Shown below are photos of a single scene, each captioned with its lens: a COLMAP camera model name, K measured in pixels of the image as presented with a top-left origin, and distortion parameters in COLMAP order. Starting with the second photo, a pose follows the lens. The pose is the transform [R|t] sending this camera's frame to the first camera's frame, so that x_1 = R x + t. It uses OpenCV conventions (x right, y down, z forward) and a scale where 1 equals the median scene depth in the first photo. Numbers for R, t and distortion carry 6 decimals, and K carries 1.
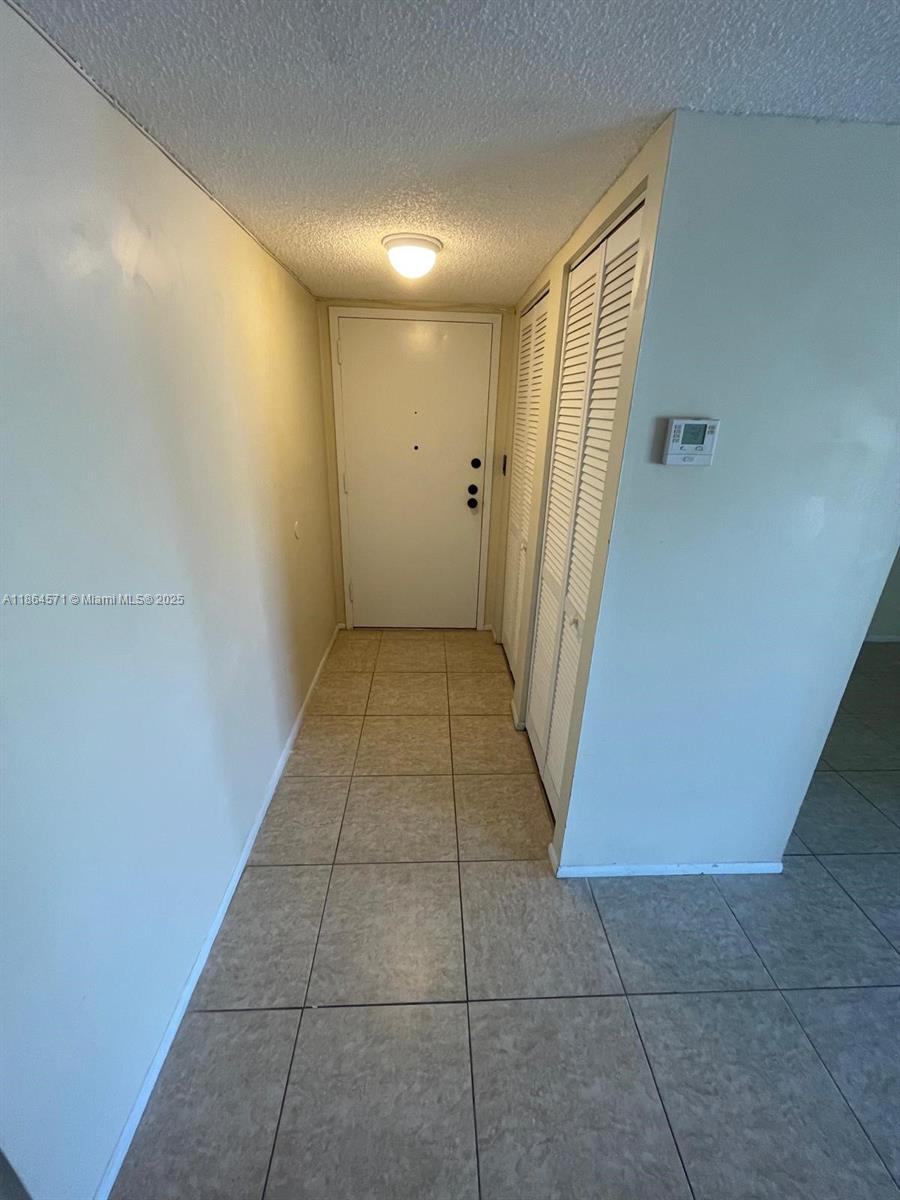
lens RADIAL K [[484.3, 0, 453.4], [0, 484.3, 598.0], [0, 0, 1]] dist [-0.001491, -0.000419]
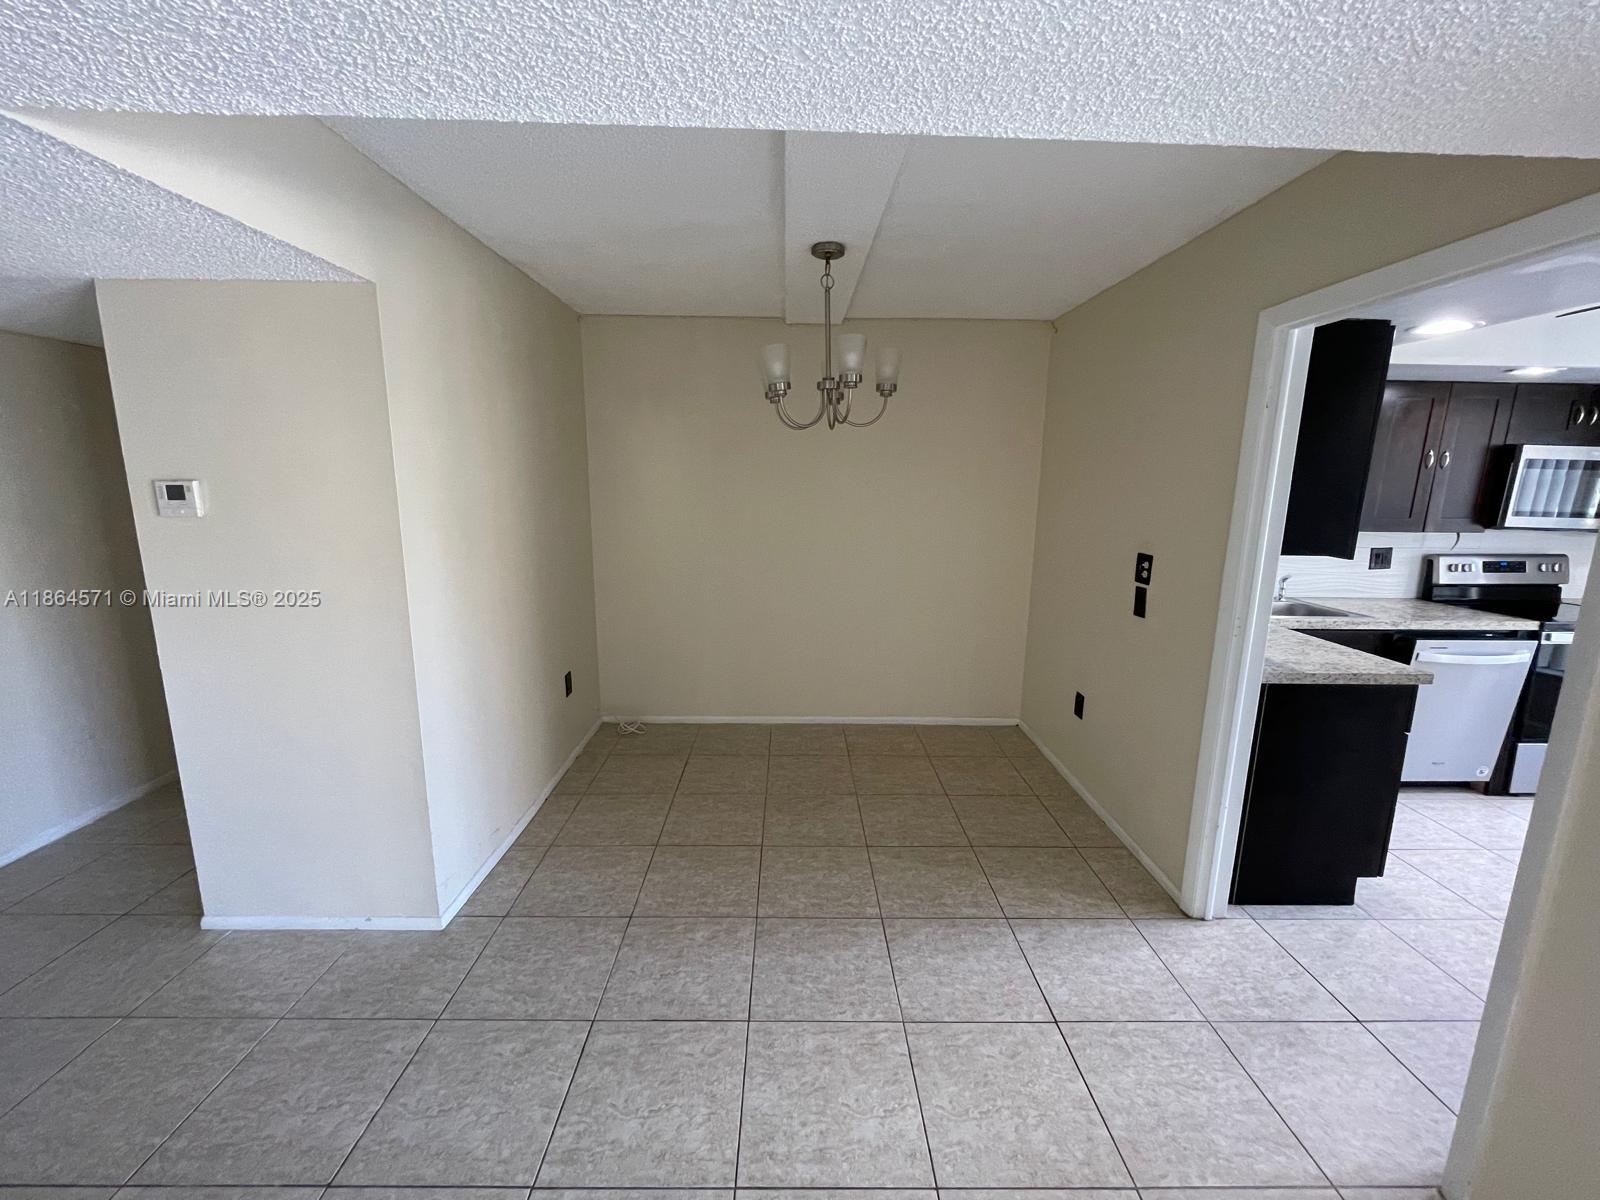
lens RADIAL K [[645.8, 0, 803.4], [0, 645.8, 594.2], [0, 0, 1]] dist [-0.001491, -0.000419]
pose [[0.998979, -0.014116, -0.042913, 1.427927], [0.005618, 0.981371, -0.192038, 0.163652], [0.044824, 0.191601, 0.980449, -0.337191]]
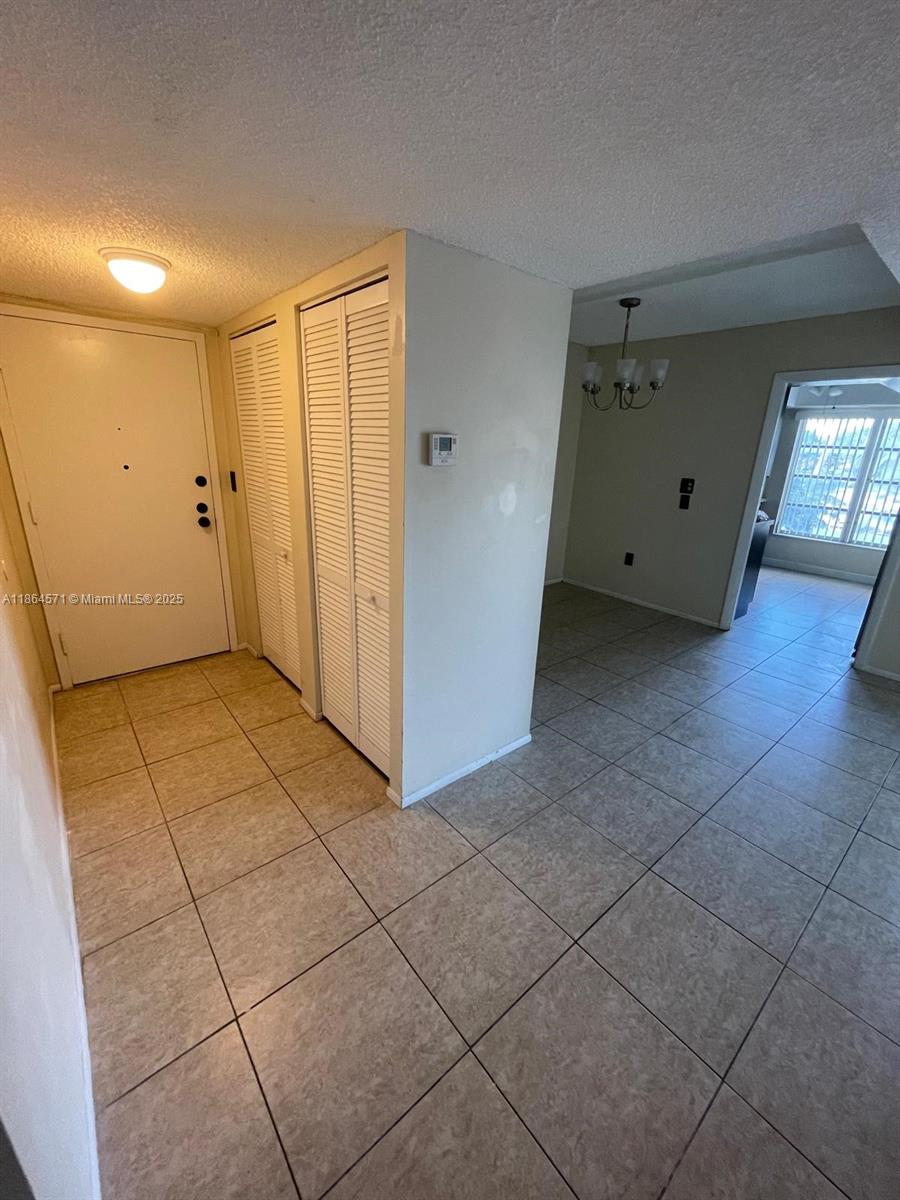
lens RADIAL K [[484.3, 0, 453.4], [0, 484.3, 598.0], [0, 0, 1]] dist [-0.001491, -0.000419]
pose [[0.797157, -0.188713, 0.573522, -0.266335], [0.209399, 0.977353, 0.030540, 0.049450], [-0.566297, 0.095749, 0.818621, -0.108605]]
